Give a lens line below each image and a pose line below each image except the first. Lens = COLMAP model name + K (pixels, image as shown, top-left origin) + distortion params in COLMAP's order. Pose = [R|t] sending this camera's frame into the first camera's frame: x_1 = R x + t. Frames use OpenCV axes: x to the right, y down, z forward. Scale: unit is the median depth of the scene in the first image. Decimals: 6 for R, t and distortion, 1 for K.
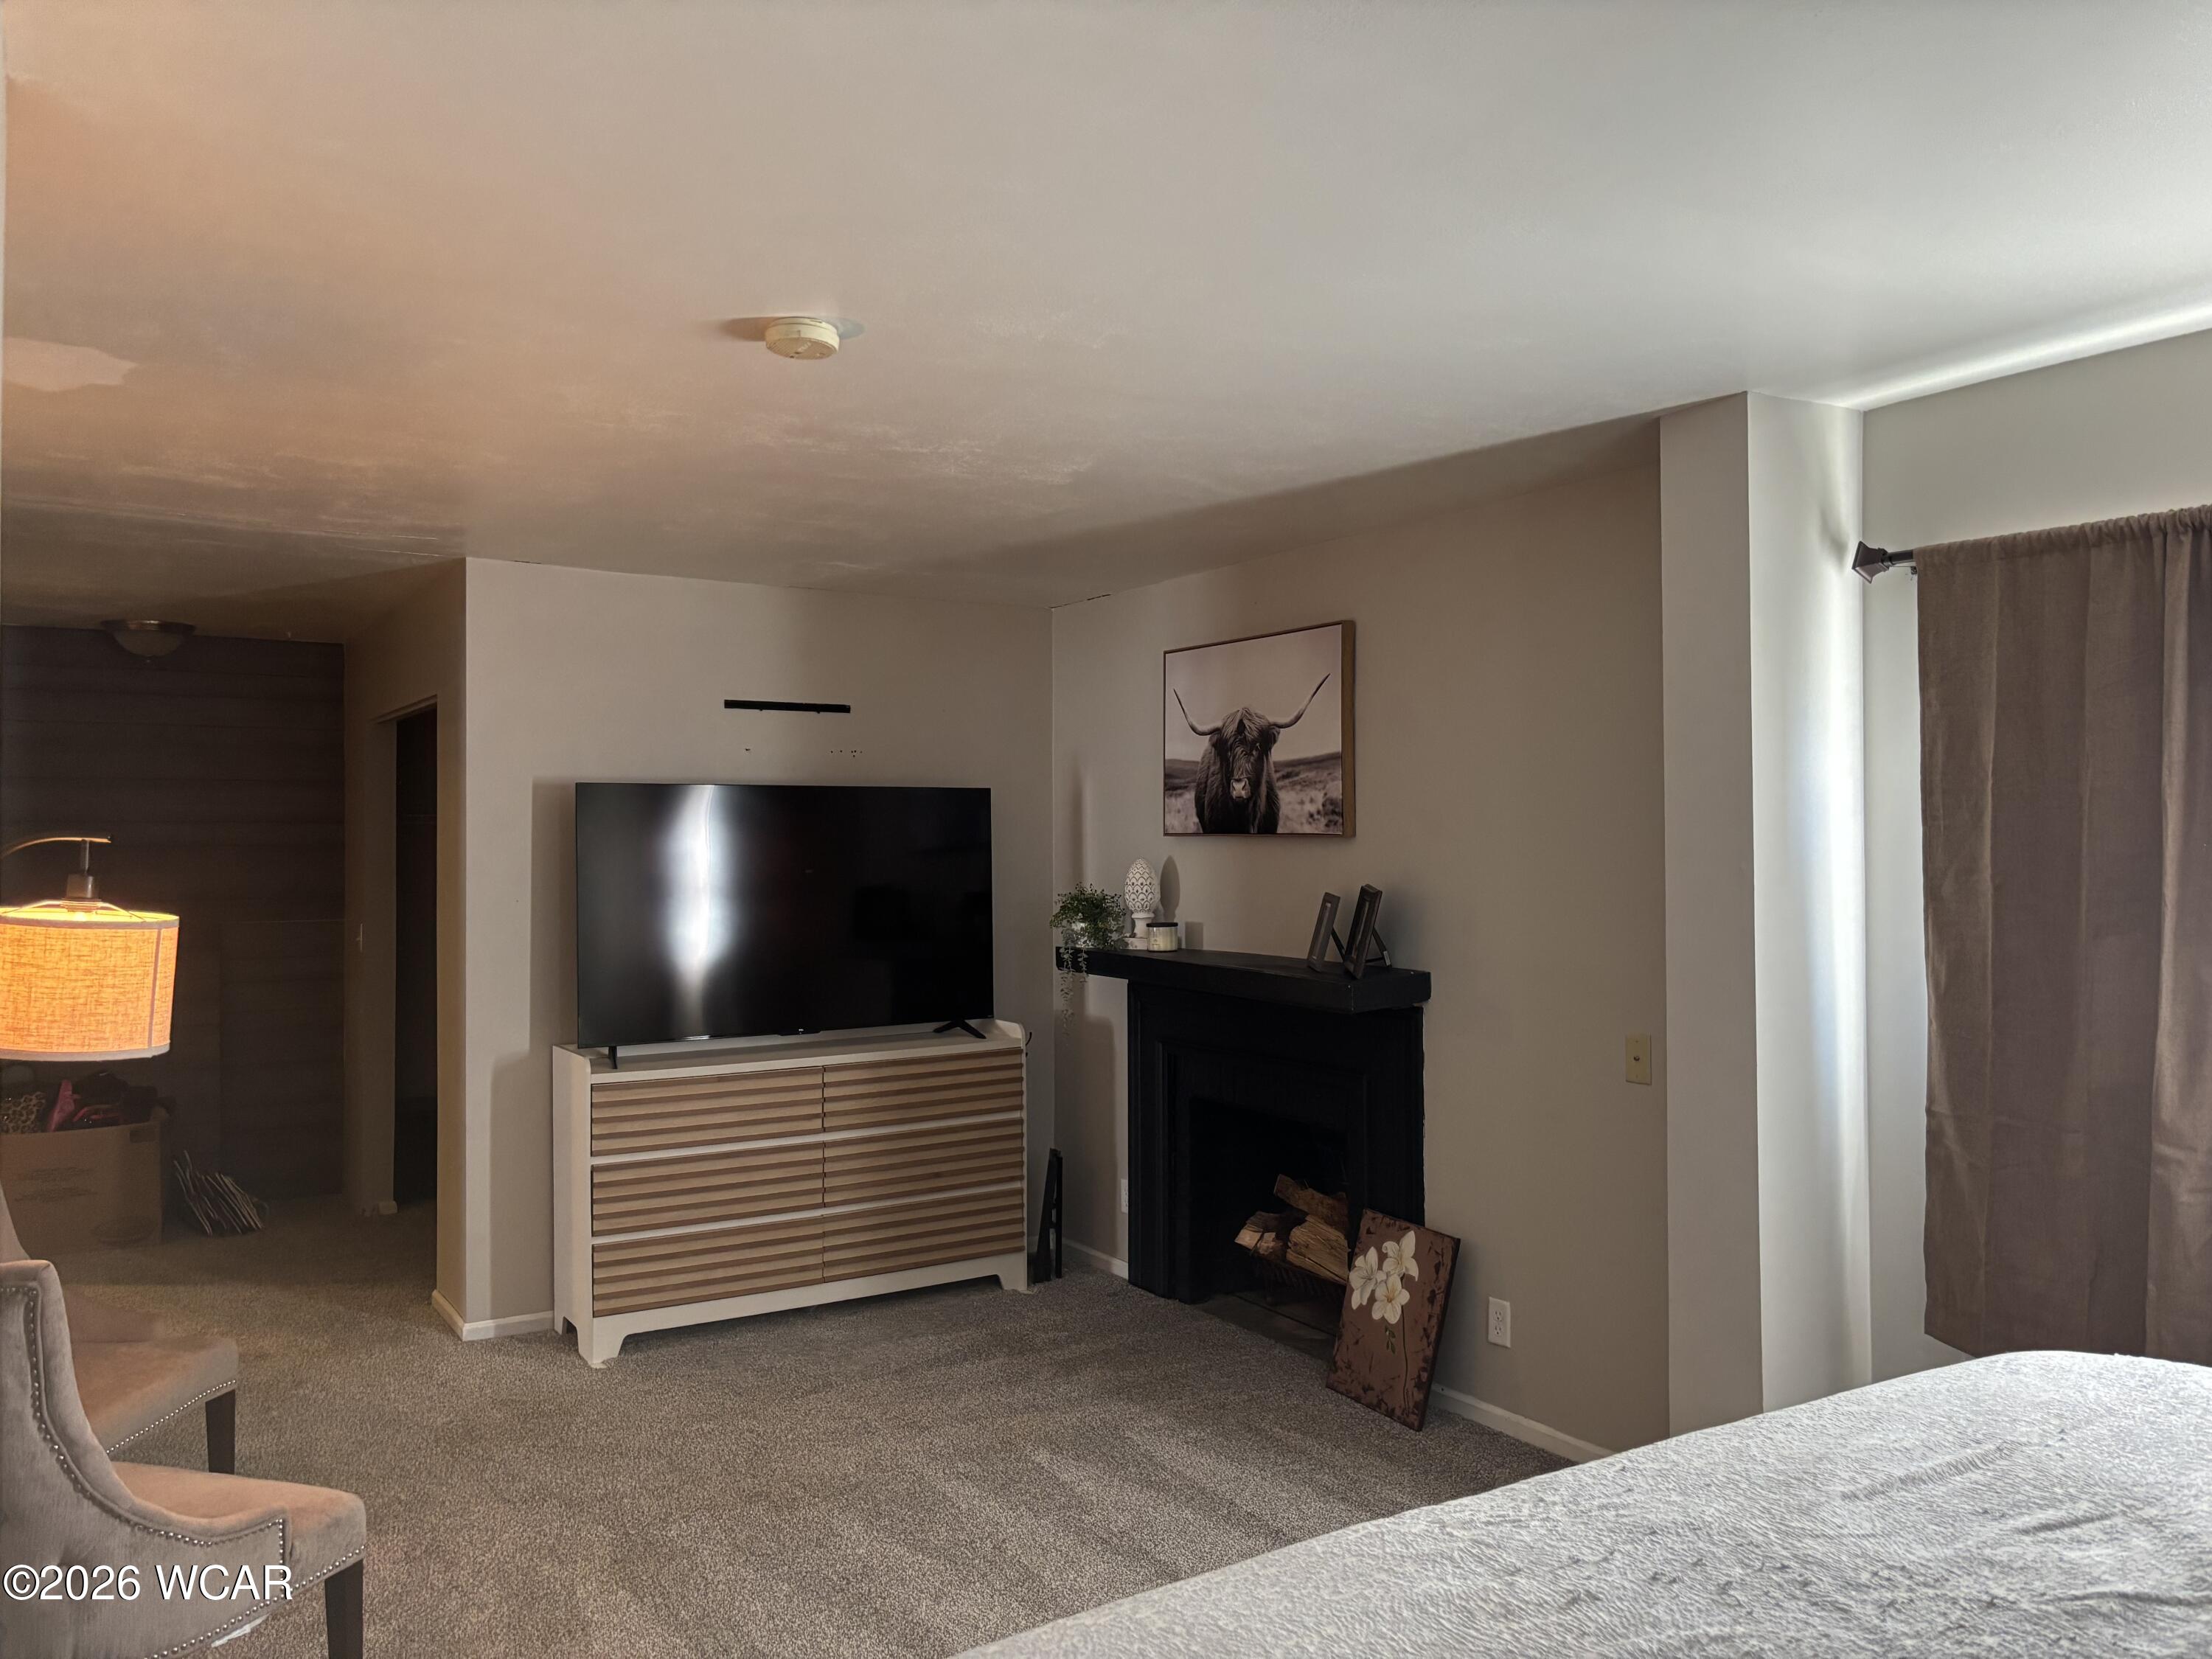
lens RADIAL K [[1704.4, 0, 1106.0], [0, 1704.4, 829.5], [0, 0, 1]] dist [0.117038, -0.149199]
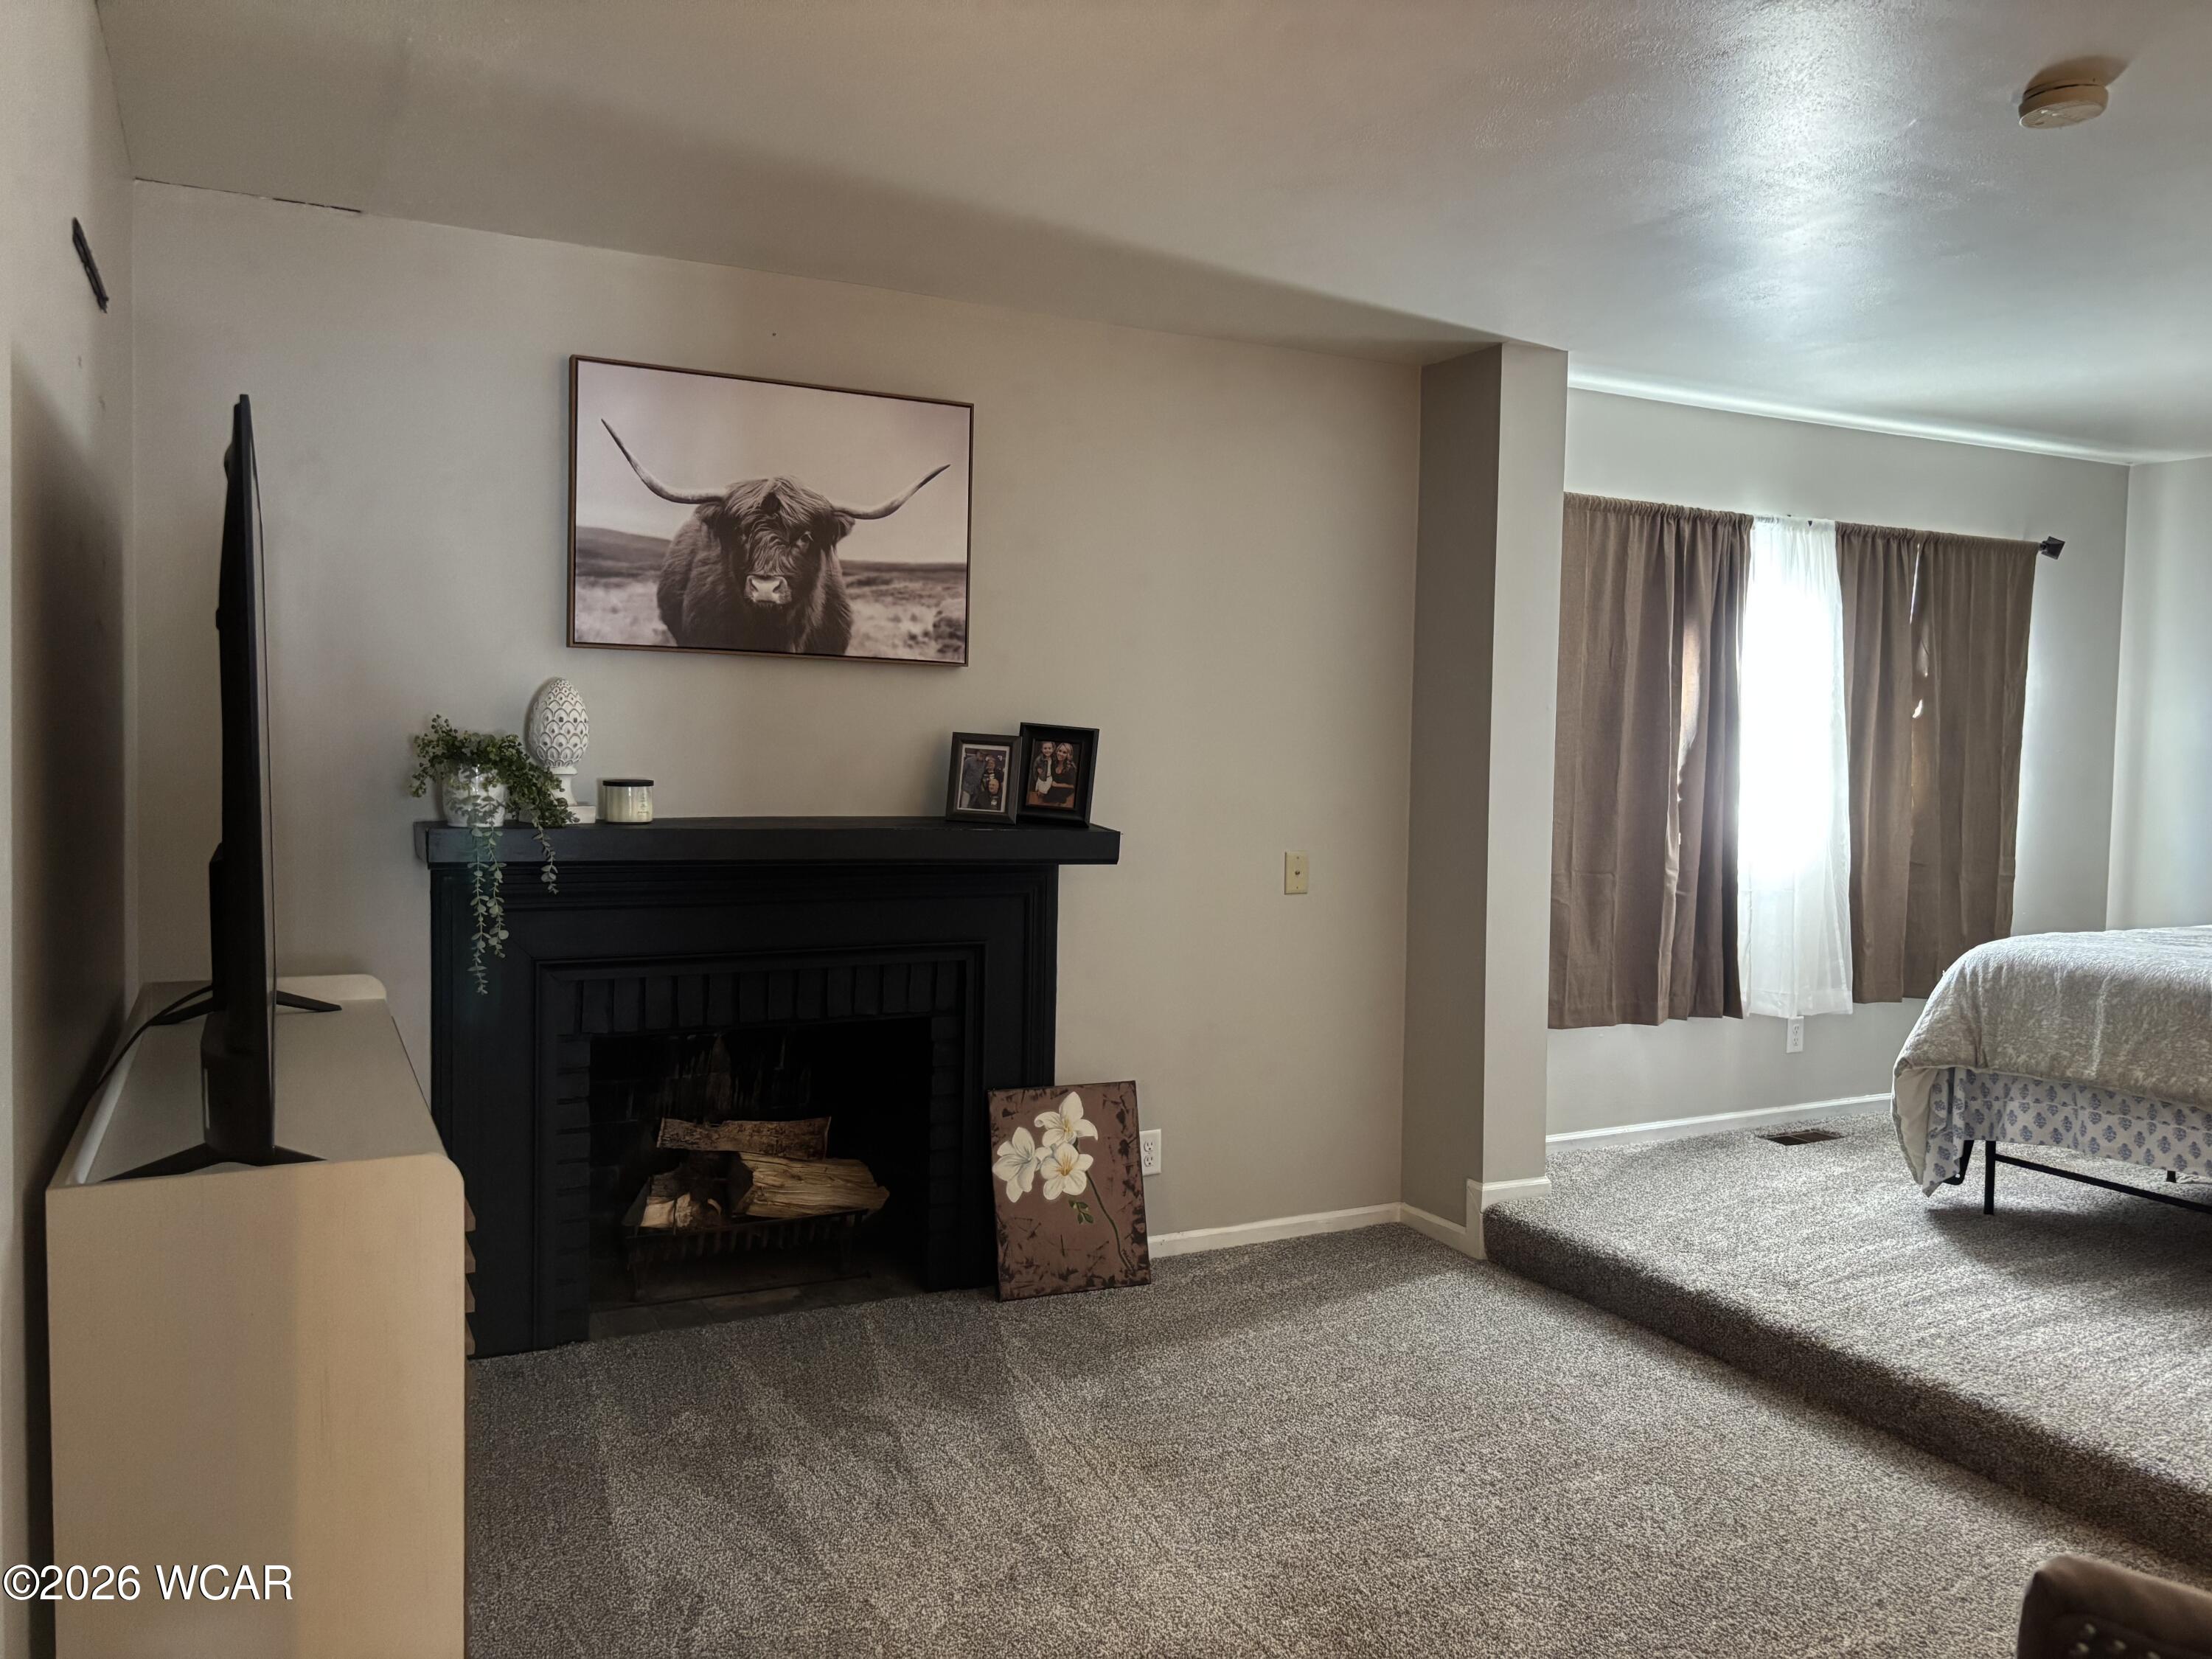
lens RADIAL K [[1725.6, 0, 1102.0], [0, 1725.6, 829.4], [0, 0, 1]] dist [0.218616, -0.234262]
pose [[0.078762, -0.055396, 0.995353, -0.678329], [-0.028301, 0.997928, 0.057778, 0.031948], [-0.996492, -0.032721, 0.077031, 0.825693]]
